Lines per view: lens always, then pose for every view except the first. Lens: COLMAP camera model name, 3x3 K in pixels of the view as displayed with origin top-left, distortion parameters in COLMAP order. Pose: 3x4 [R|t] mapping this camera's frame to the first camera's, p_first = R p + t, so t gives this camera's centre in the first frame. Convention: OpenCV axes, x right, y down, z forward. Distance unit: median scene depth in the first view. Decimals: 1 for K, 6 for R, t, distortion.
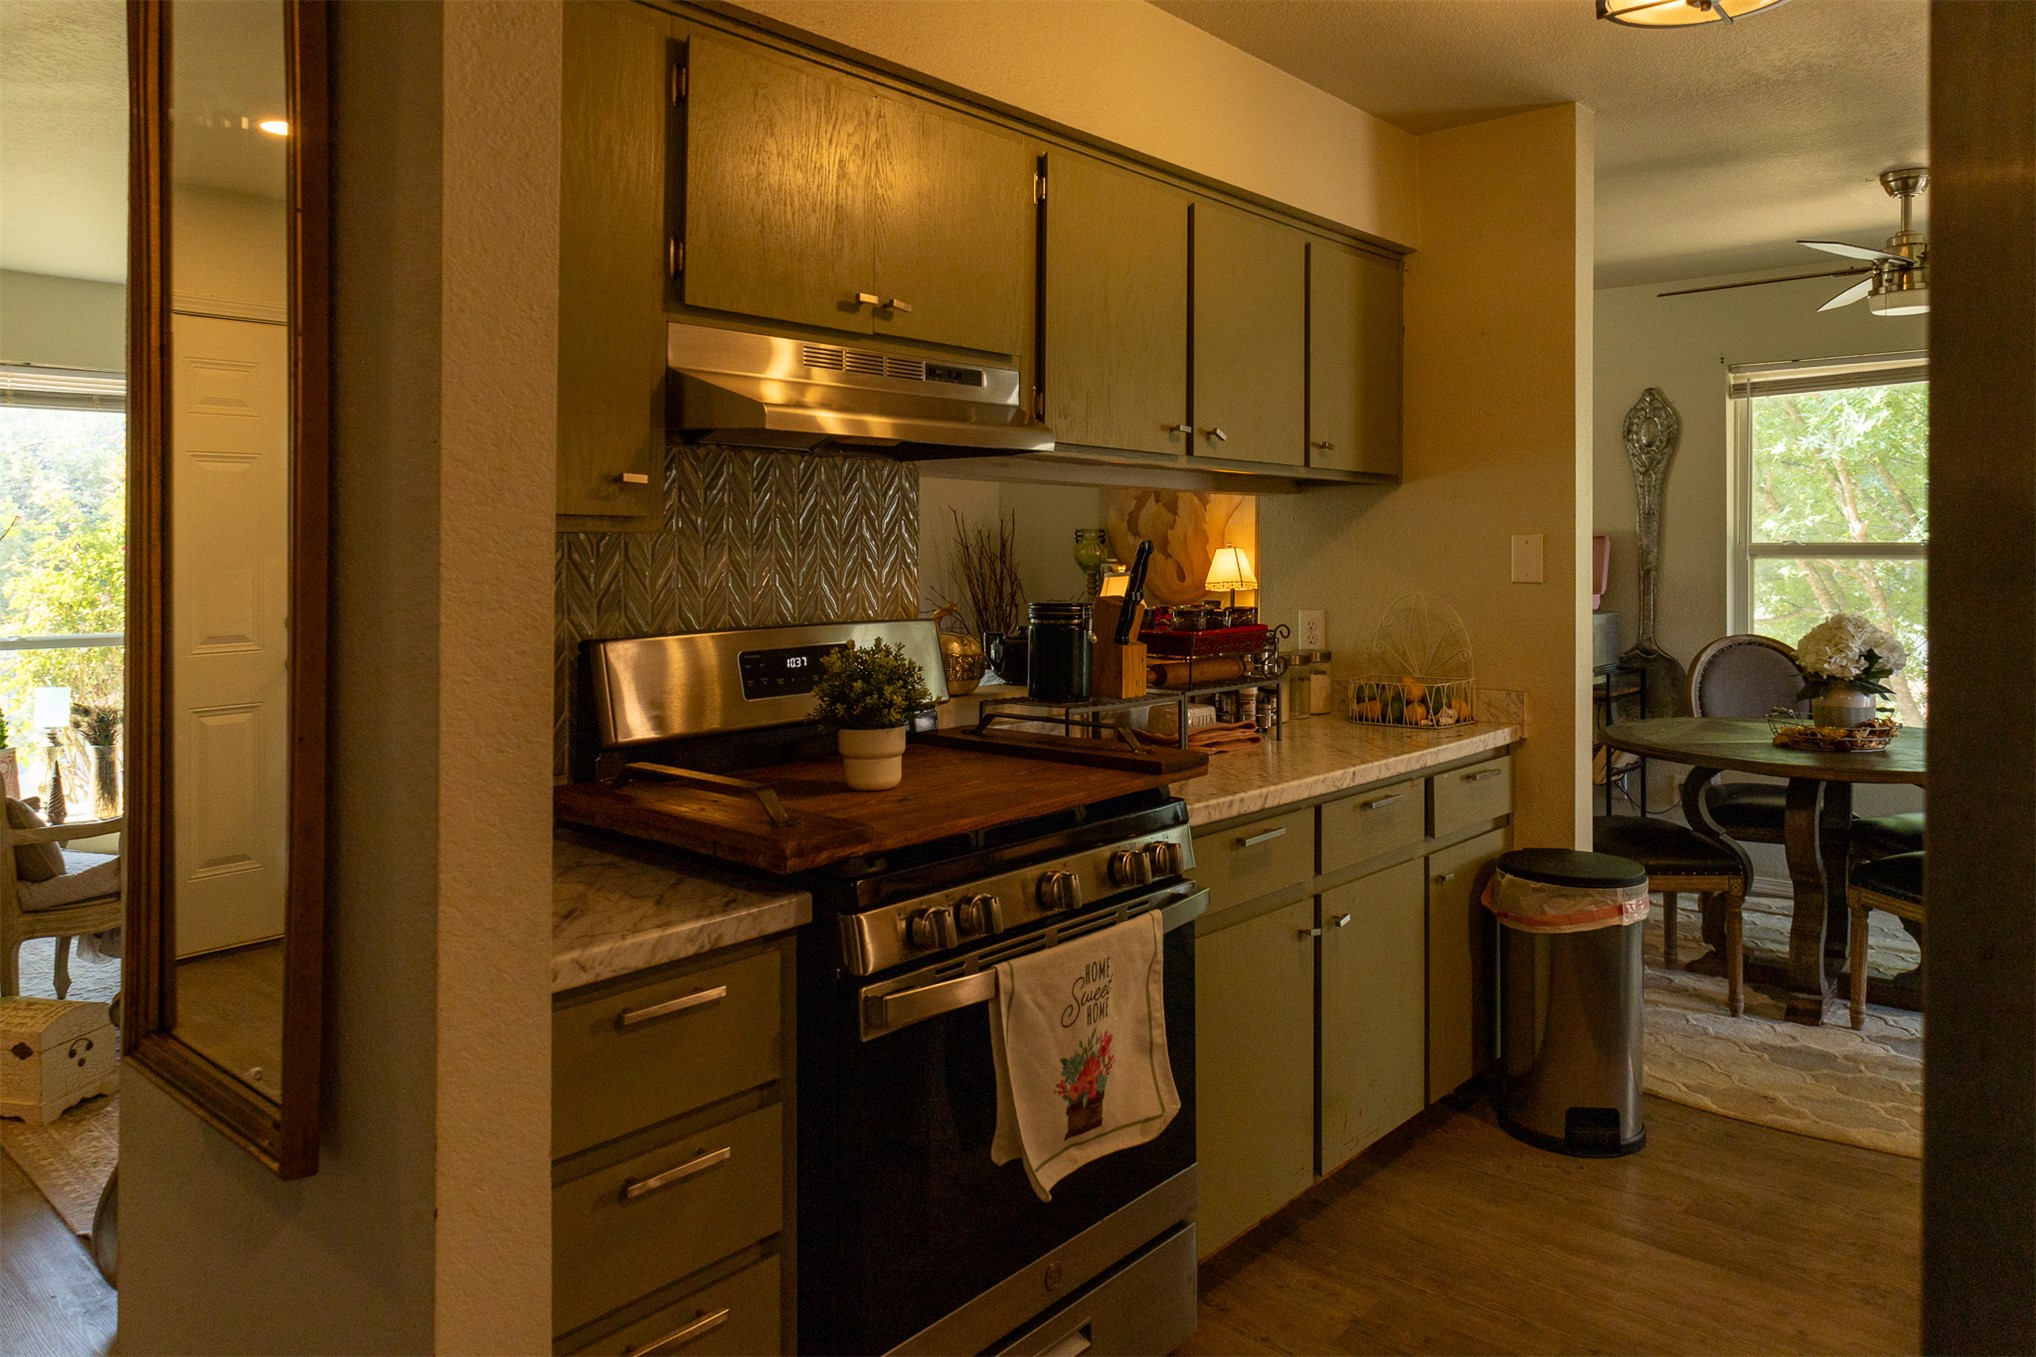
lens RADIAL K [[1357.0, 0, 1020.3], [0, 1357.0, 528.4], [0, 0, 1]] dist [0.002910, 0.003381]
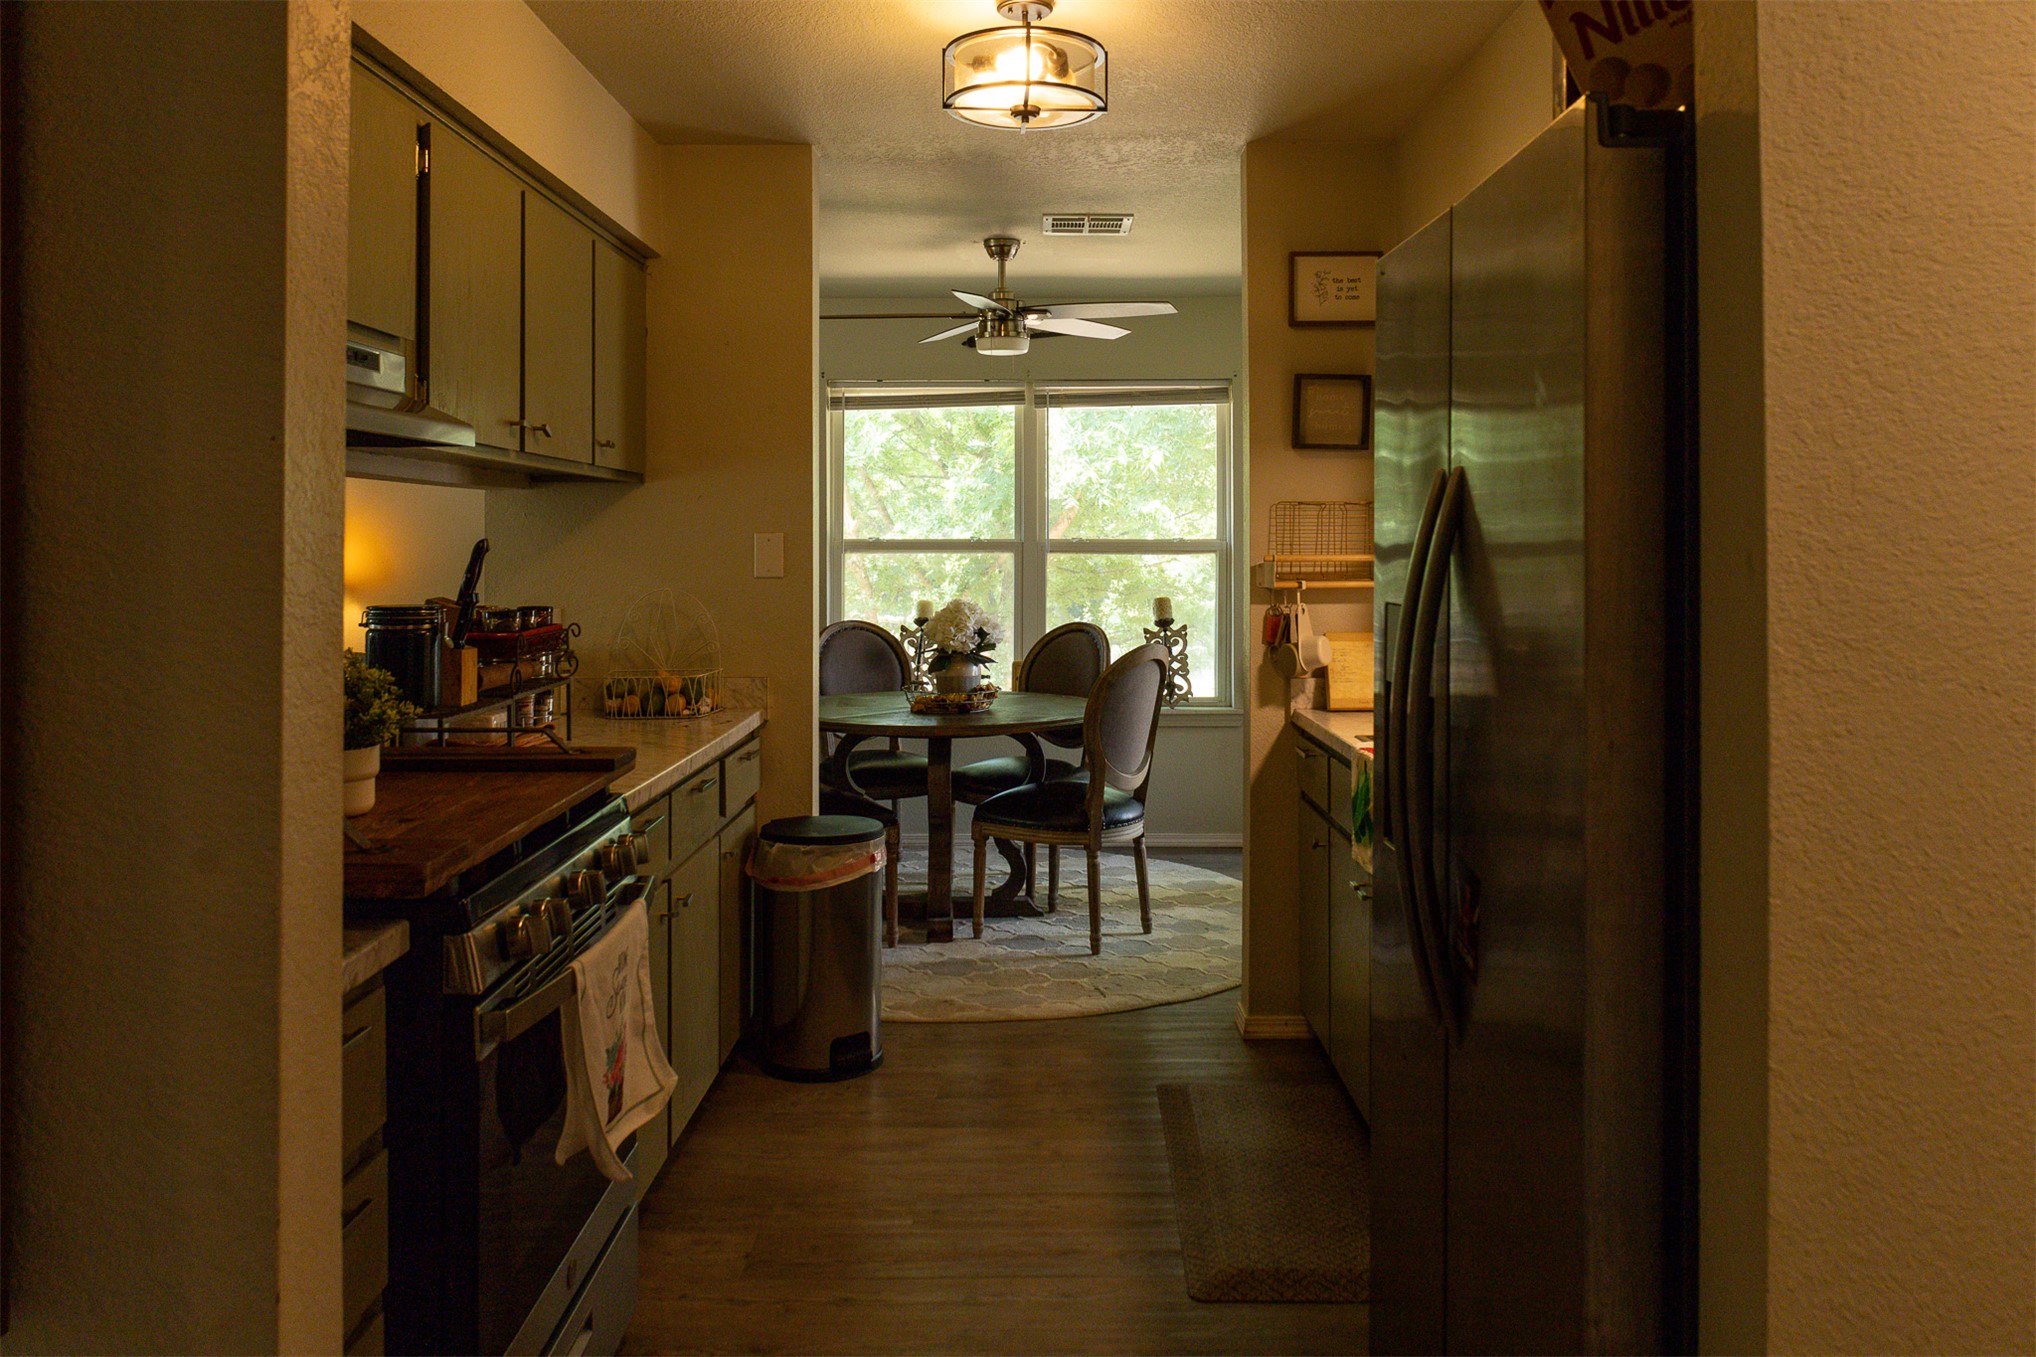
lens RADIAL K [[1457.4, 0, 1018.1], [0, 1457.4, 519.5], [0, 0, 1]] dist [0.000030, 0.005199]
pose [[0.757863, 0.011055, 0.652320, -0.243028], [-0.011024, 0.999931, -0.004139, -0.003790], [-0.652320, -0.004054, 0.757933, -0.017319]]
